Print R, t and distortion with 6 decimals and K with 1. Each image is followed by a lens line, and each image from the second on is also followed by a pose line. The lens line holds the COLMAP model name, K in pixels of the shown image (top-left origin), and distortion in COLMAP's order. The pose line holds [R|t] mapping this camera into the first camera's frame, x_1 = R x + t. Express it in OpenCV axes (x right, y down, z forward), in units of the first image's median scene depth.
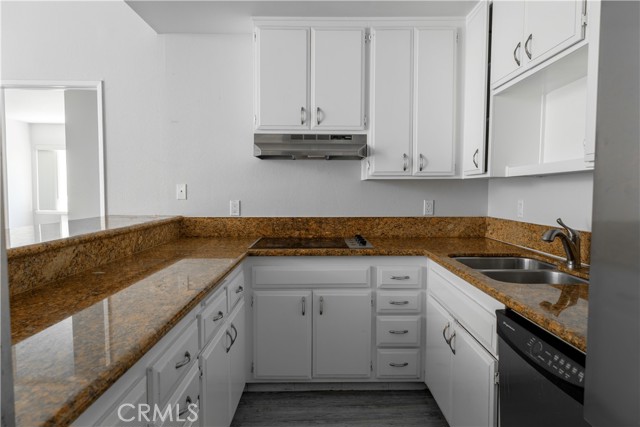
lens RADIAL K [[403.6, 0, 320.0], [0, 403.6, 213.5], [0, 0, 1]] dist [0.028091, 0.000096]
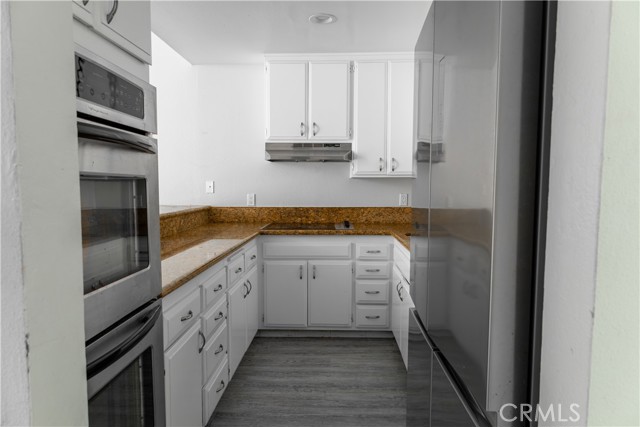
lens RADIAL K [[403.6, 0, 320.0], [0, 403.6, 213.5], [0, 0, 1]] dist [0.028091, 0.000096]
pose [[0.998934, 0.003555, -0.046025, 0.078869], [-0.003010, 0.999925, 0.011898, 0.016625], [0.046064, -0.011747, 0.998869, -0.318527]]
